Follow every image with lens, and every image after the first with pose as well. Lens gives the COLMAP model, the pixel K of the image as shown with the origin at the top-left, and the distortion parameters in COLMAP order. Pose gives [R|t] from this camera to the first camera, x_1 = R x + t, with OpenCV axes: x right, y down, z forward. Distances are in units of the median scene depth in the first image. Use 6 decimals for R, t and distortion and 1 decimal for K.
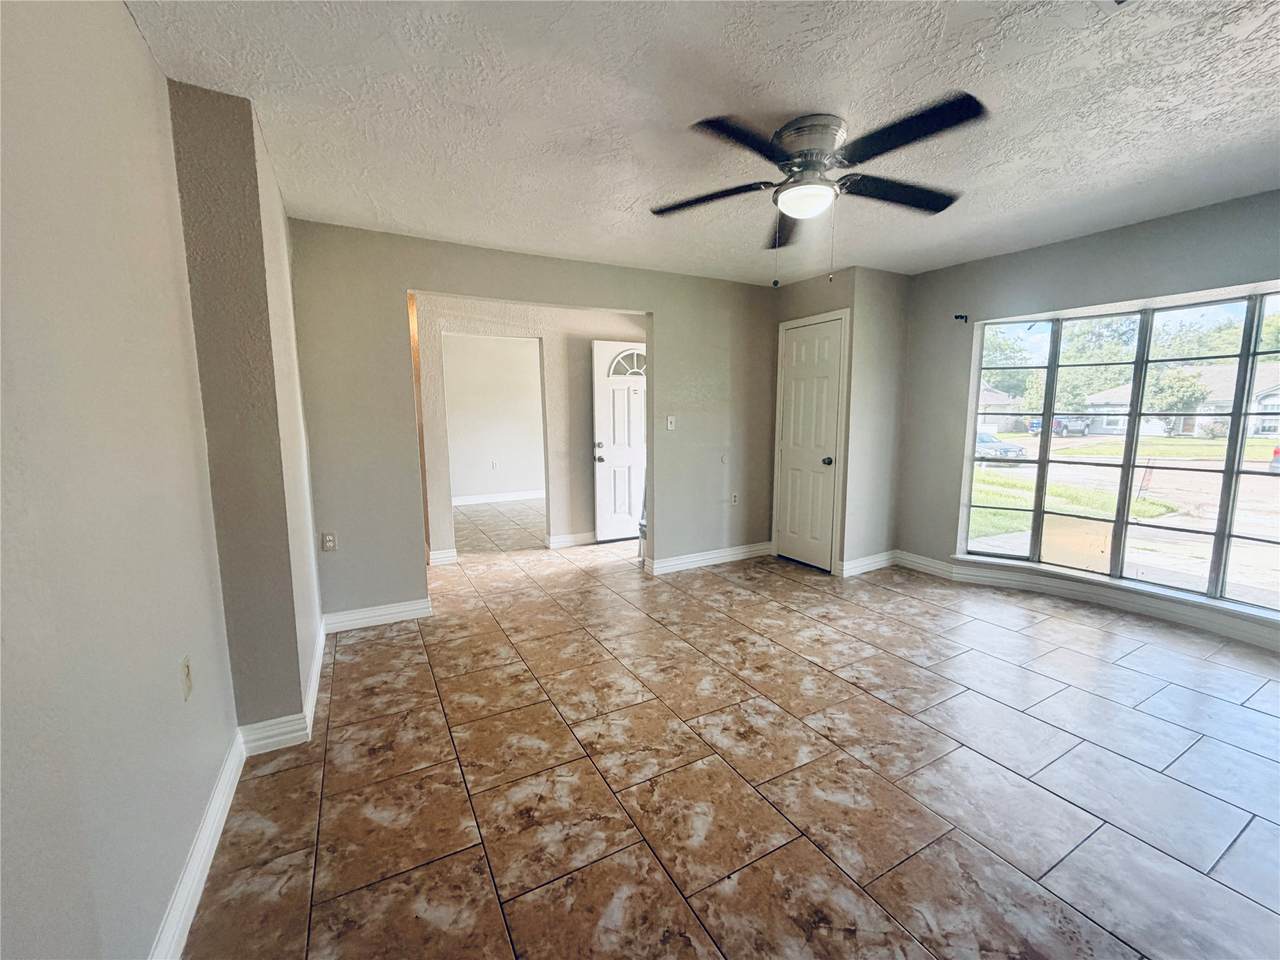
lens RADIAL K [[511.9, 0, 640.0], [0, 511.9, 480.0], [0, 0, 1]] dist [0.001314, -0.000126]
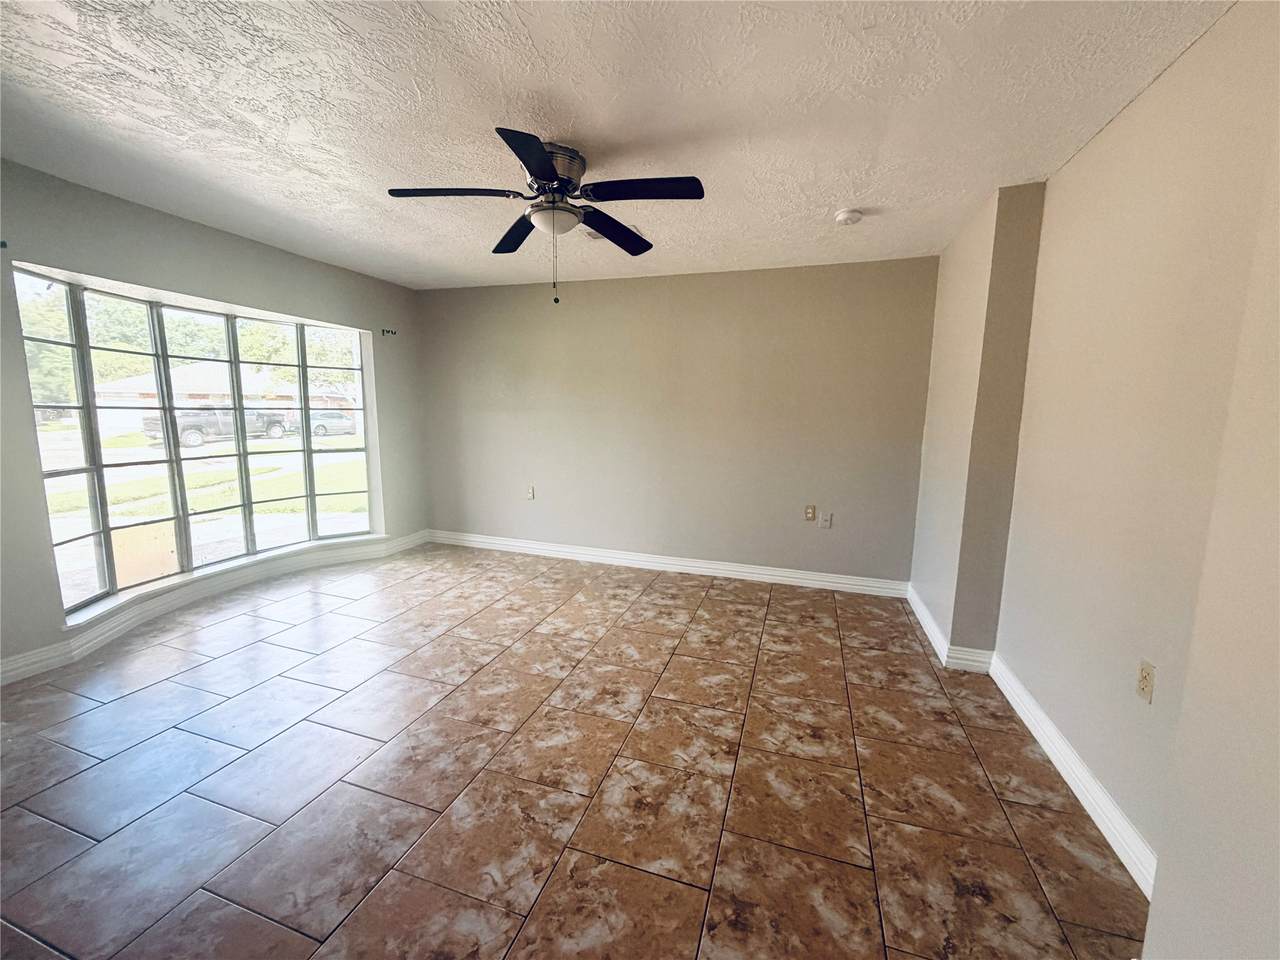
lens RADIAL K [[511.9, 0, 640.0], [0, 511.9, 480.0], [0, 0, 1]] dist [0.001314, -0.000126]
pose [[-0.686088, -0.104511, 0.719973, -0.628249], [0.079213, 0.973013, 0.216727, -0.217903], [-0.723194, 0.205724, -0.659294, 1.652076]]
